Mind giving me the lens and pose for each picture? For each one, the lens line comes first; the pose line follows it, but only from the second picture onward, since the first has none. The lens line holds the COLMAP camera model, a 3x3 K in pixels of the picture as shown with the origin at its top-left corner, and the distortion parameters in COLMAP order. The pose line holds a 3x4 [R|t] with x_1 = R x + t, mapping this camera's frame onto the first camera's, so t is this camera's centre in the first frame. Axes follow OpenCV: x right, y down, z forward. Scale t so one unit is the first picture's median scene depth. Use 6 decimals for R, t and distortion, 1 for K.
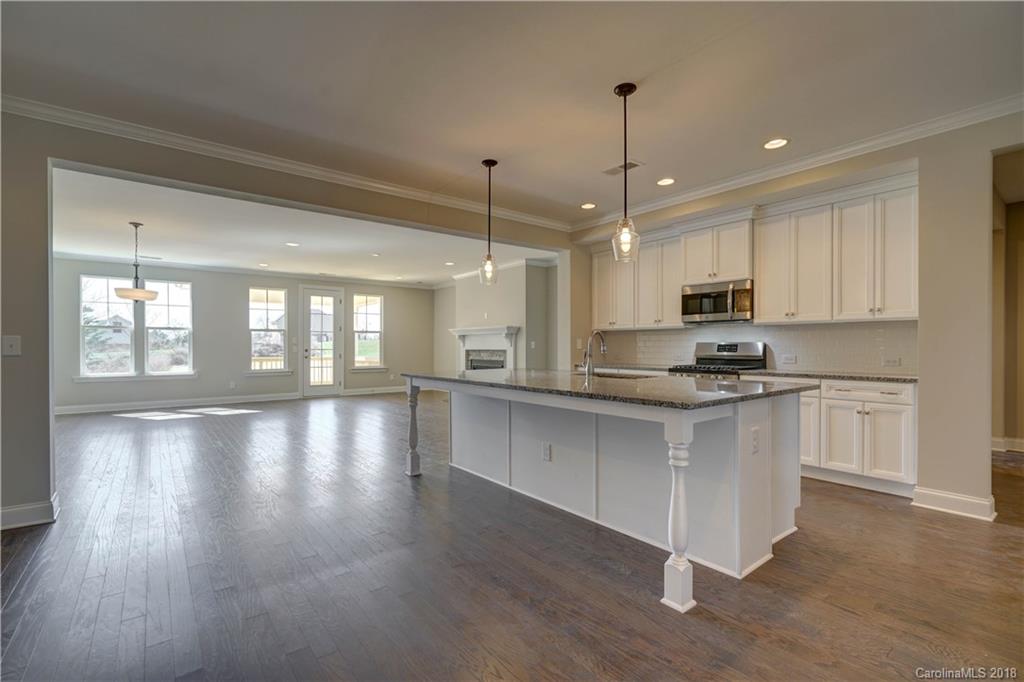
lens RADIAL K [[465.0, 0, 518.1], [0, 465.0, 349.2], [0, 0, 1]] dist [0.001741, 0.000079]
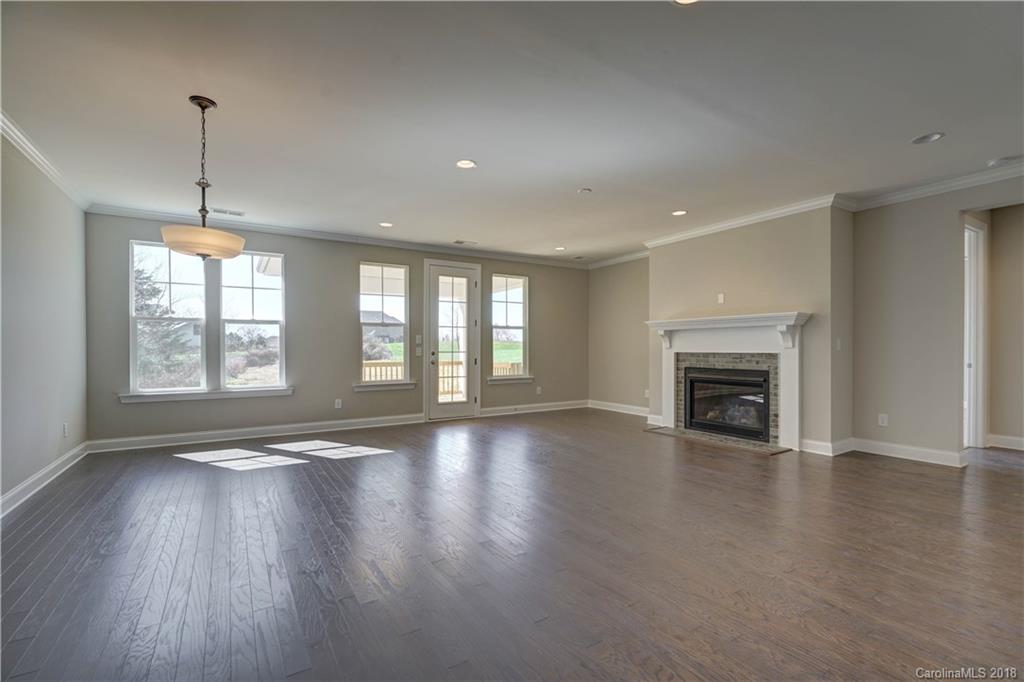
lens RADIAL K [[465.0, 0, 518.4], [0, 465.0, 351.6], [0, 0, 1]] dist [0.001741, 0.000079]
pose [[0.994094, -0.000686, -0.108520, -0.251951], [0.000946, 0.999997, 0.002348, -0.001975], [0.108518, -0.002437, 0.994091, 0.316451]]
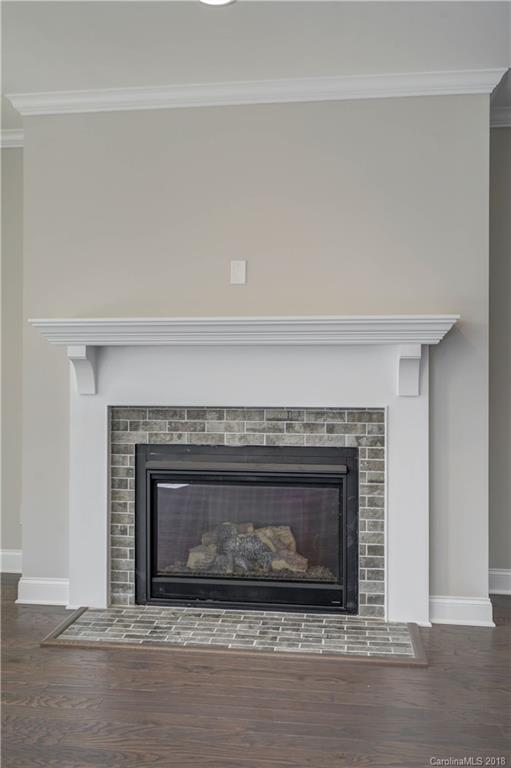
lens RADIAL K [[834.3, 0, 231.2], [0, 834.3, 397.3], [0, 0, 1]] dist [0.009461, 0.000000]
pose [[0.740546, -0.005208, 0.671986, -0.348627], [-0.001041, 0.999960, 0.008897, -0.007248], [-0.672005, -0.007288, 0.740511, 0.610995]]
